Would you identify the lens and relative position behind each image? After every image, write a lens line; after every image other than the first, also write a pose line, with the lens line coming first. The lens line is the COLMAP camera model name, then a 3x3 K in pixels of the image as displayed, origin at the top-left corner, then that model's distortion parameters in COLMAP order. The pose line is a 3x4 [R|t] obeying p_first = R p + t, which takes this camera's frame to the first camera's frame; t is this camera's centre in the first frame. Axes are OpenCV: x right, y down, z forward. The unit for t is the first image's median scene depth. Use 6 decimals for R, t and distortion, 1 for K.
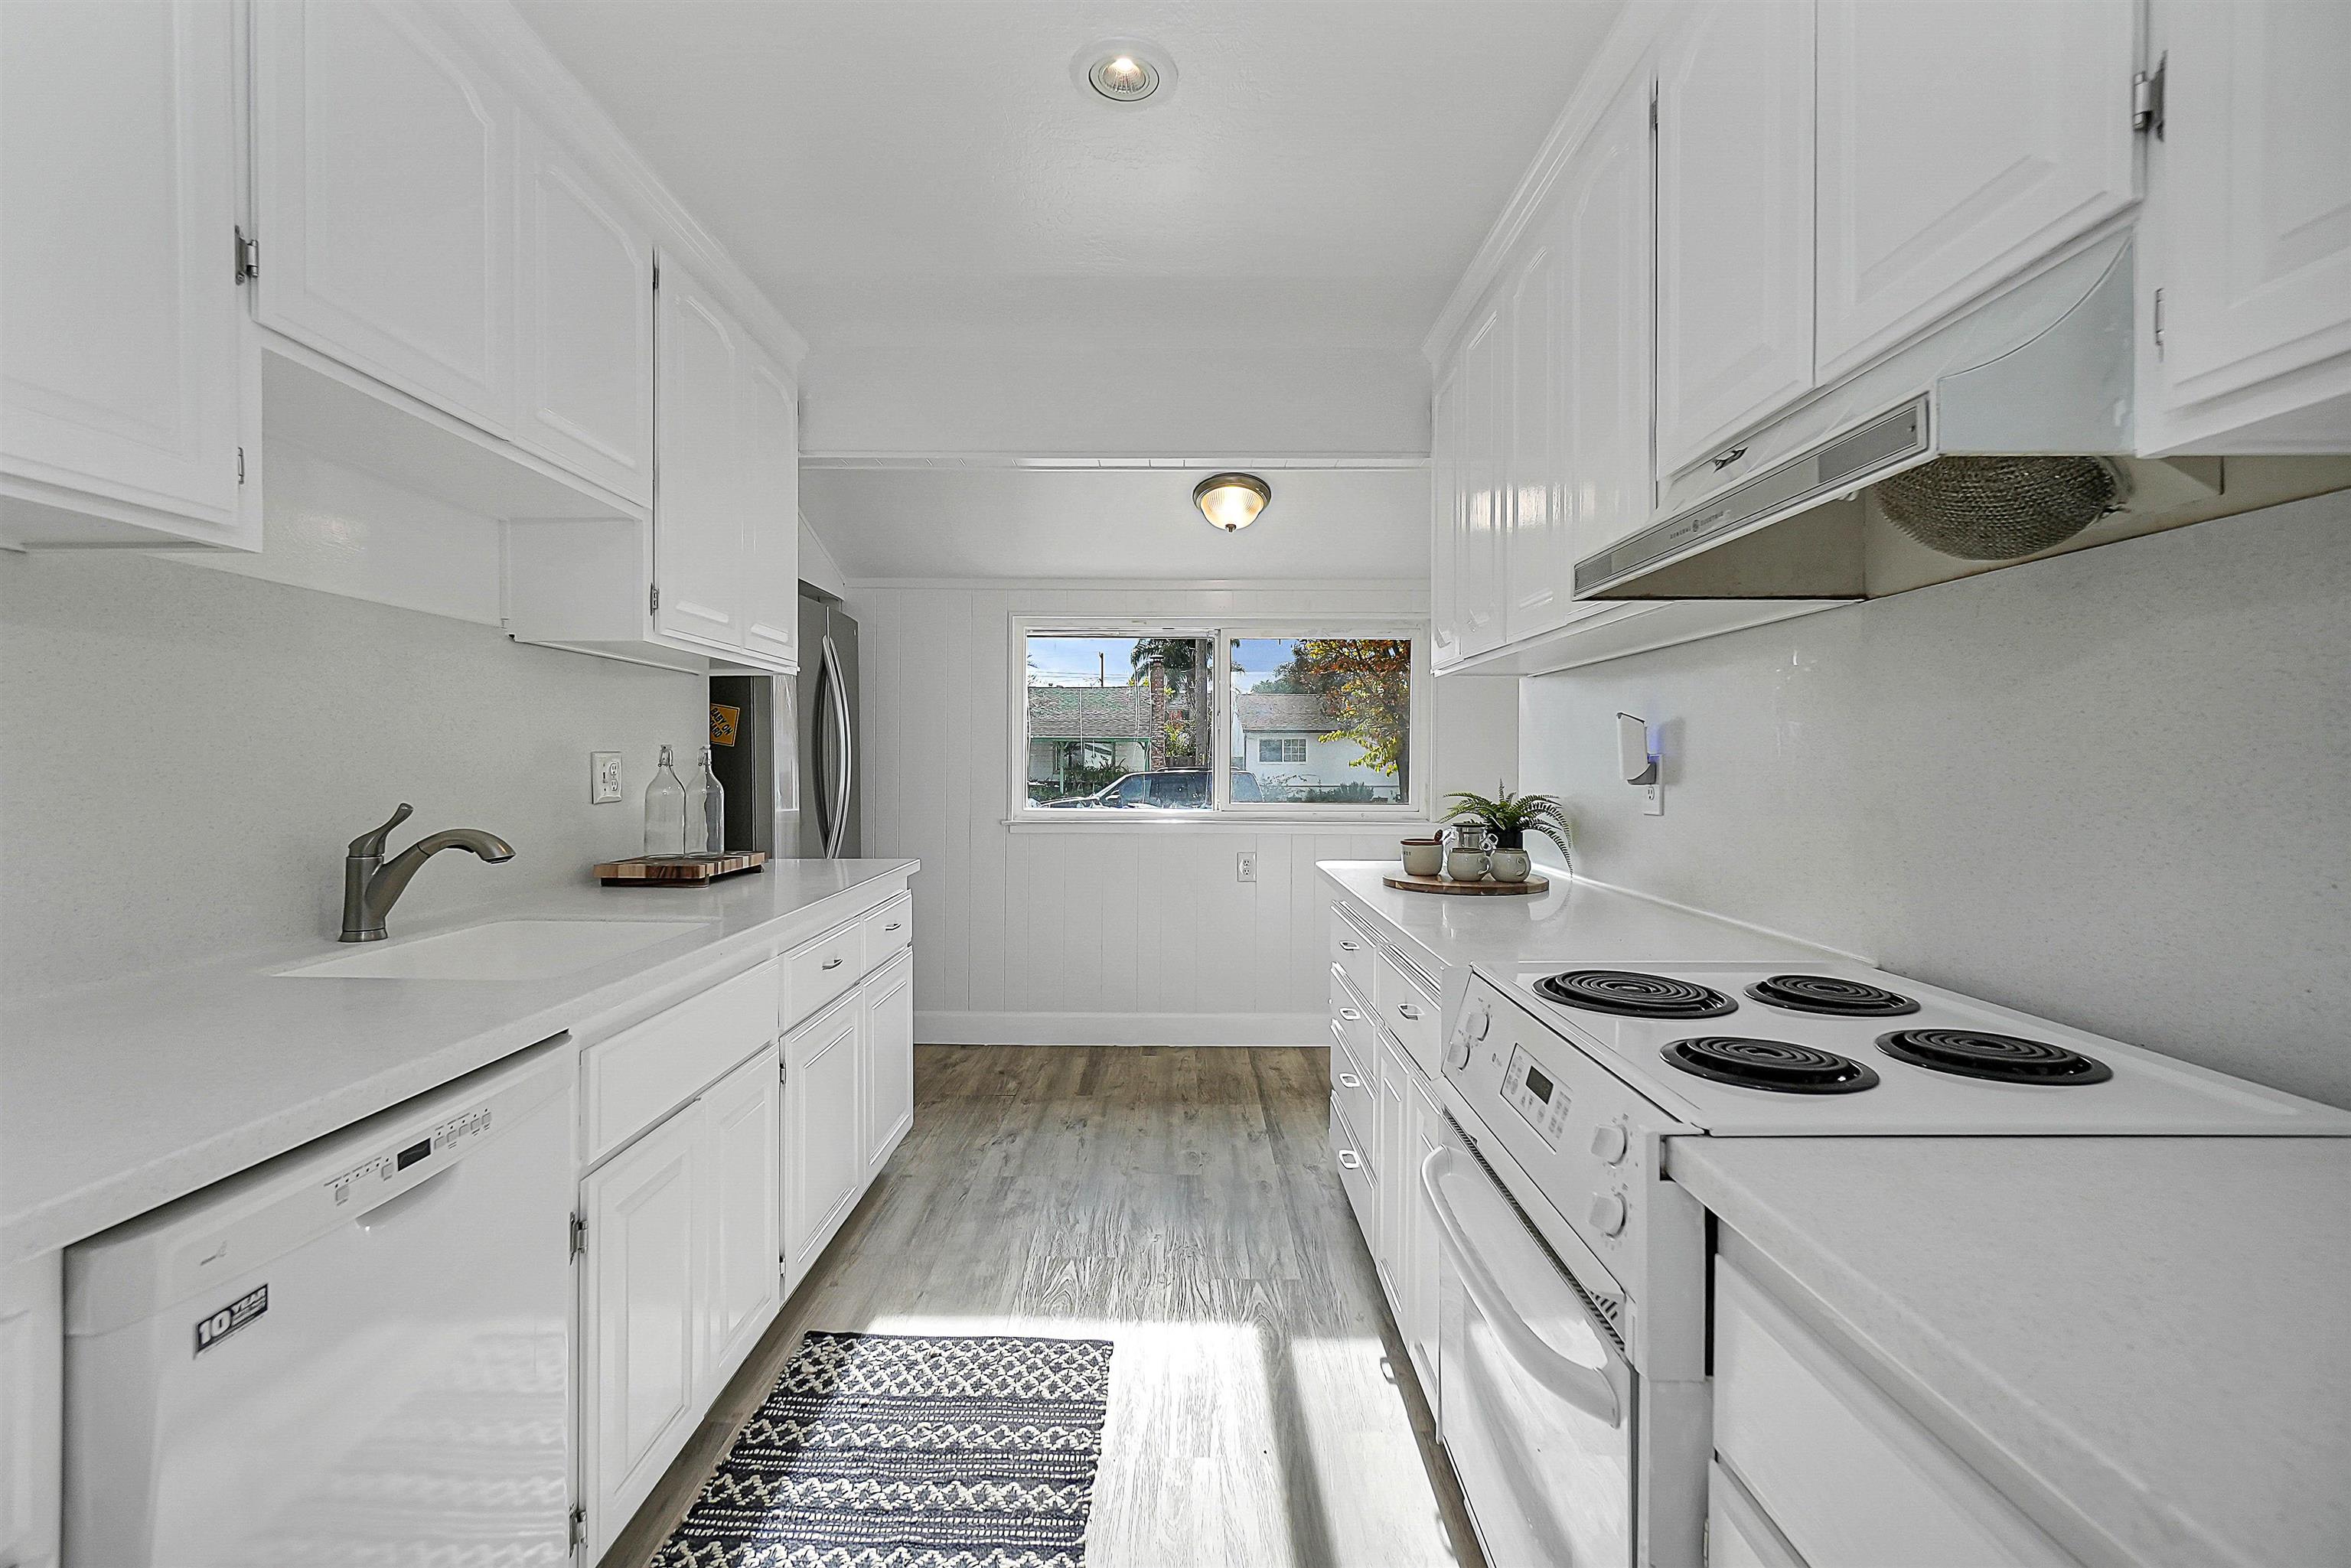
lens RADIAL K [[1028.2, 0, 1175.5], [0, 1028.2, 784.0], [0, 0, 1]] dist [-0.000495, 0.000004]
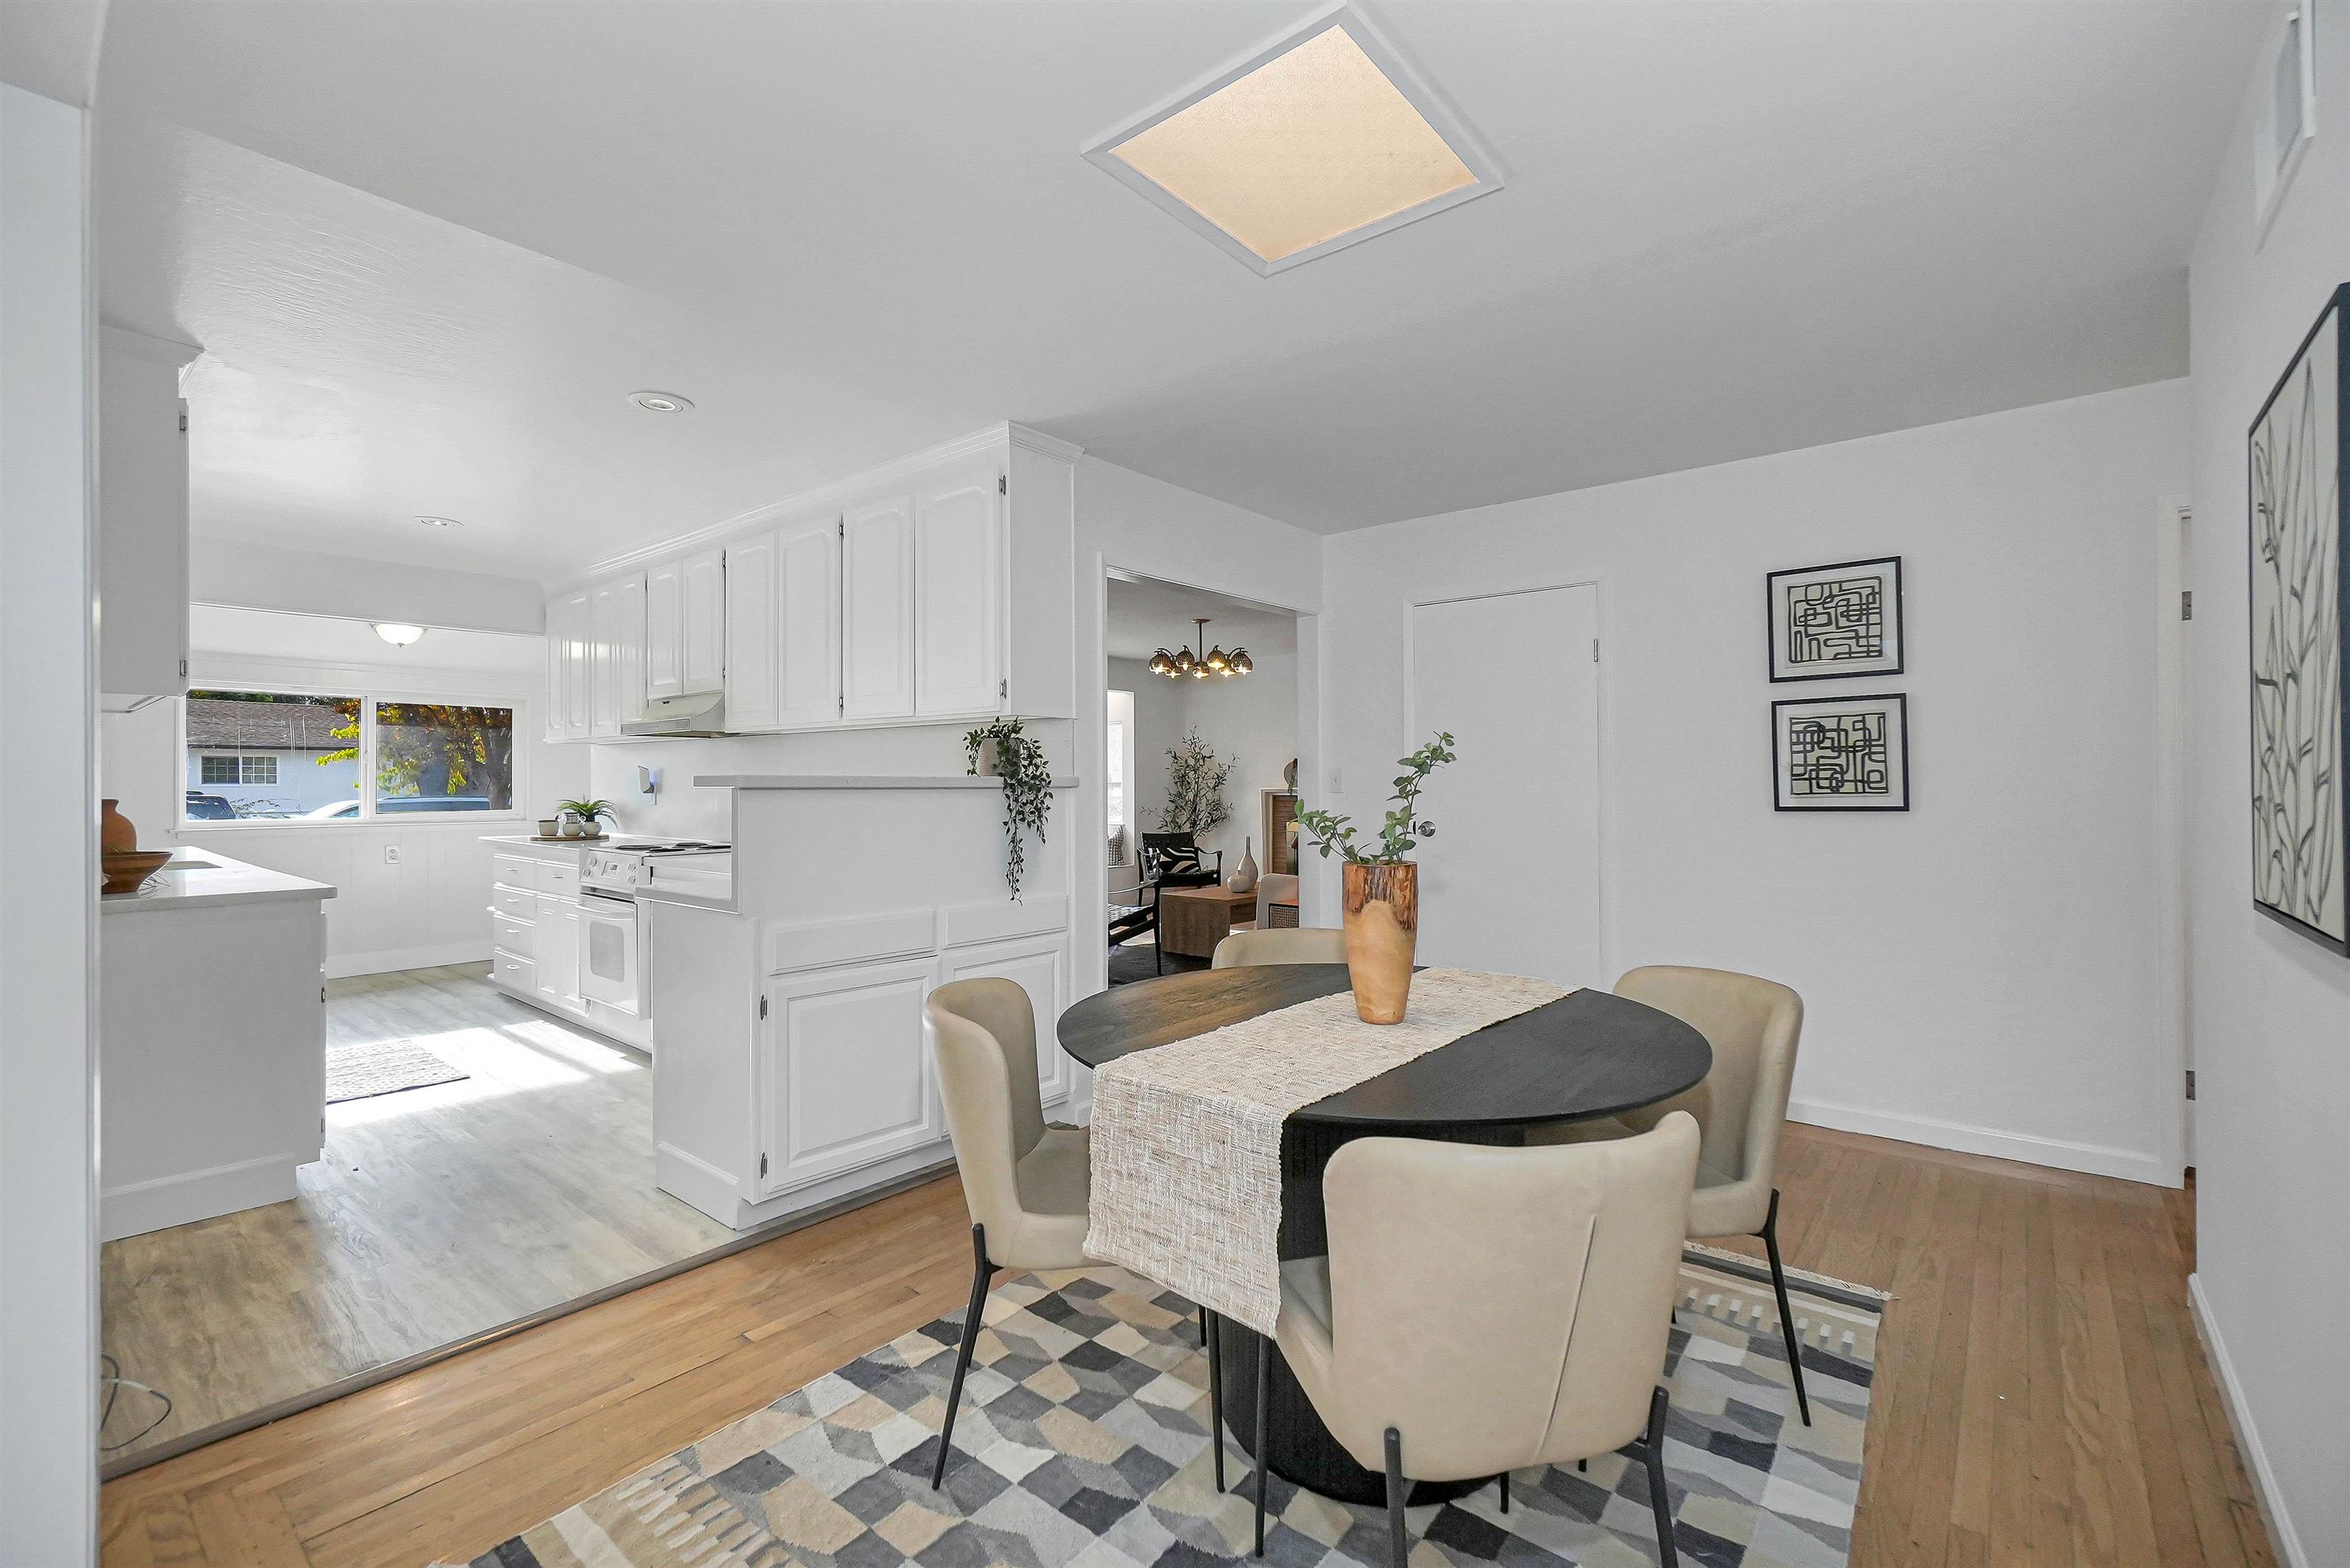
lens RADIAL K [[1027.7, 0, 1175.0], [0, 1027.7, 784.0], [0, 0, 1]] dist [-0.000495, 0.000004]
pose [[0.641569, -0.002726, 0.767061, -0.606741], [0.018240, 0.999765, -0.011703, 0.028043], [-0.766849, 0.021499, 0.641468, -1.499728]]
